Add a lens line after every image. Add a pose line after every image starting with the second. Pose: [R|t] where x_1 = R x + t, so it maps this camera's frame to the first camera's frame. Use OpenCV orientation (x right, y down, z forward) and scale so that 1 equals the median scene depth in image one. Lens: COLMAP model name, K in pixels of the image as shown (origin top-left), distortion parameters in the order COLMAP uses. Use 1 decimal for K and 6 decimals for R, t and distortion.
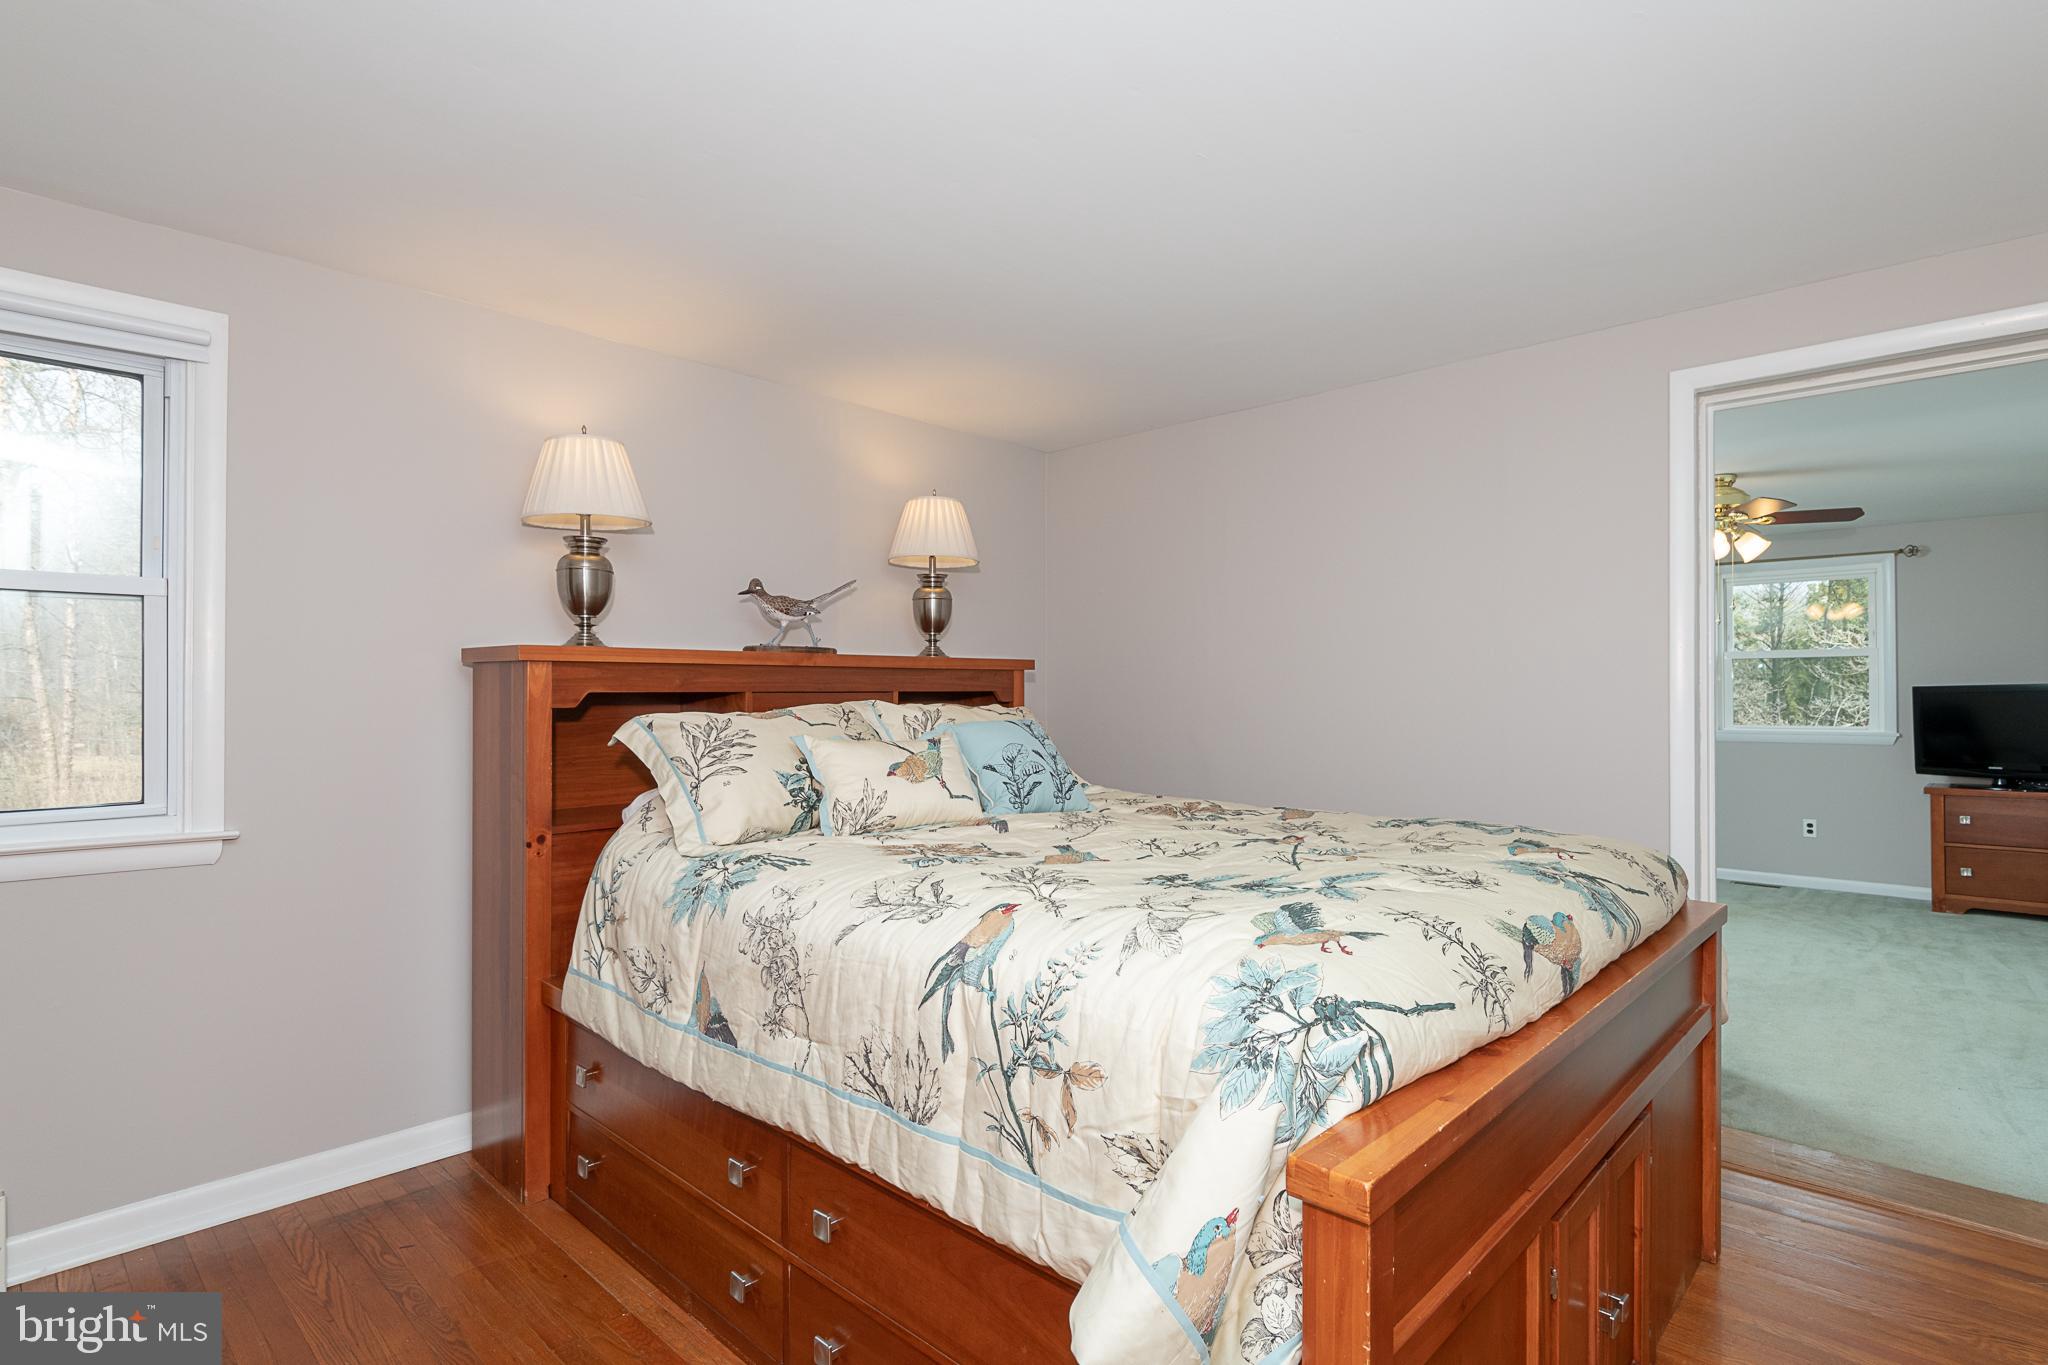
lens RADIAL K [[1017.7, 0, 1031.3], [0, 1017.7, 690.4], [0, 0, 1]] dist [0.010647, -0.002202]
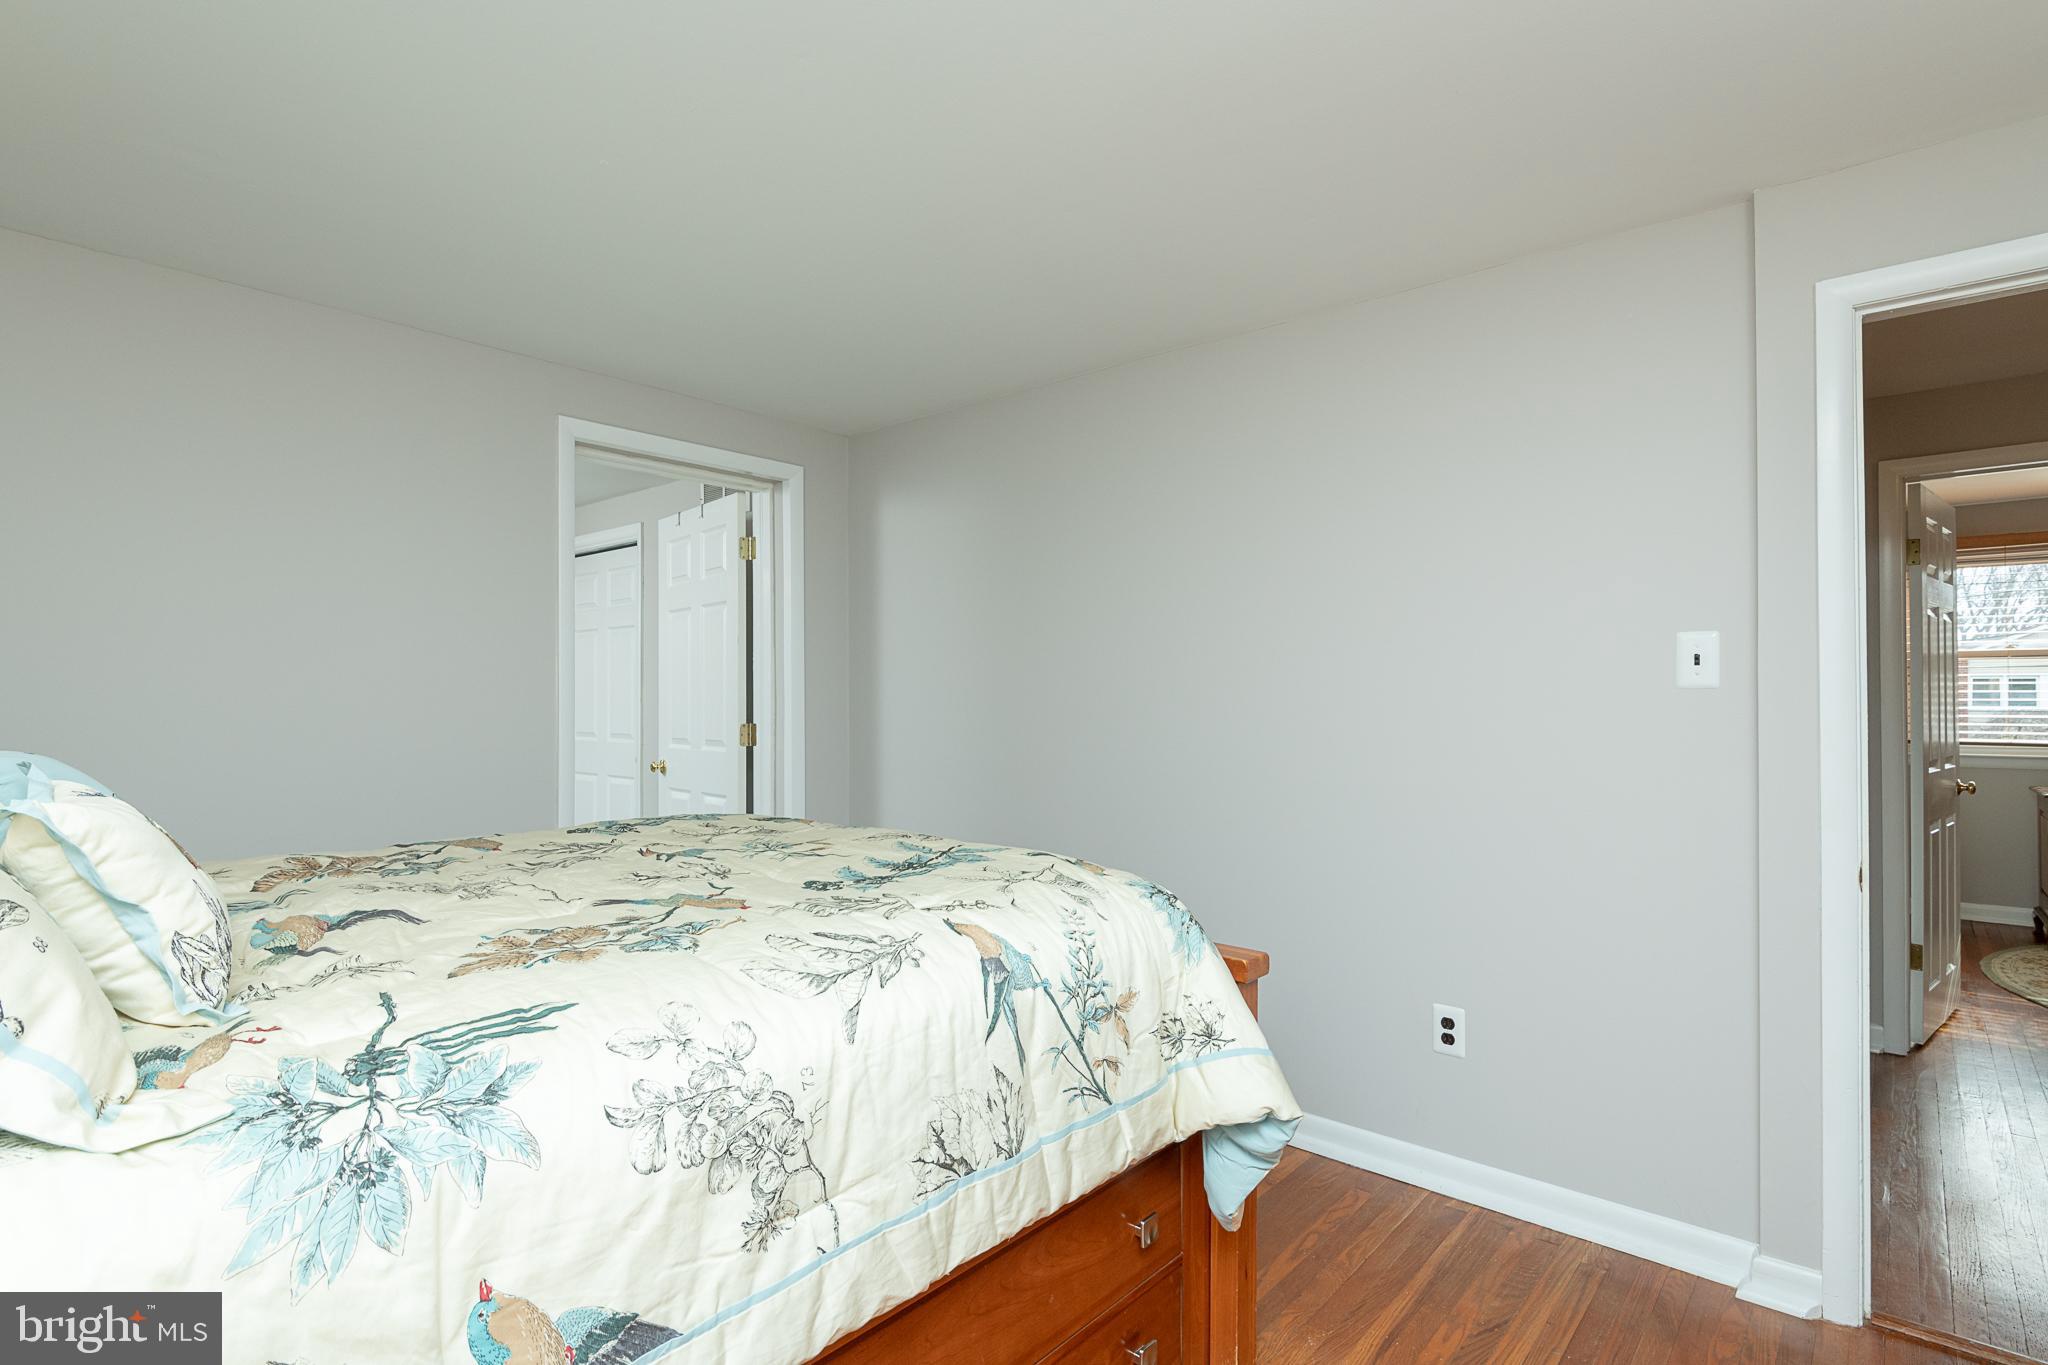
lens RADIAL K [[1017.7, 0, 1030.9], [0, 1017.7, 686.7], [0, 0, 1]] dist [0.010647, -0.002202]
pose [[-0.045015, 0.009132, 0.998945, -0.998547], [-0.005269, 0.999942, -0.009378, -0.000148], [-0.998972, -0.005686, -0.044964, 0.971298]]
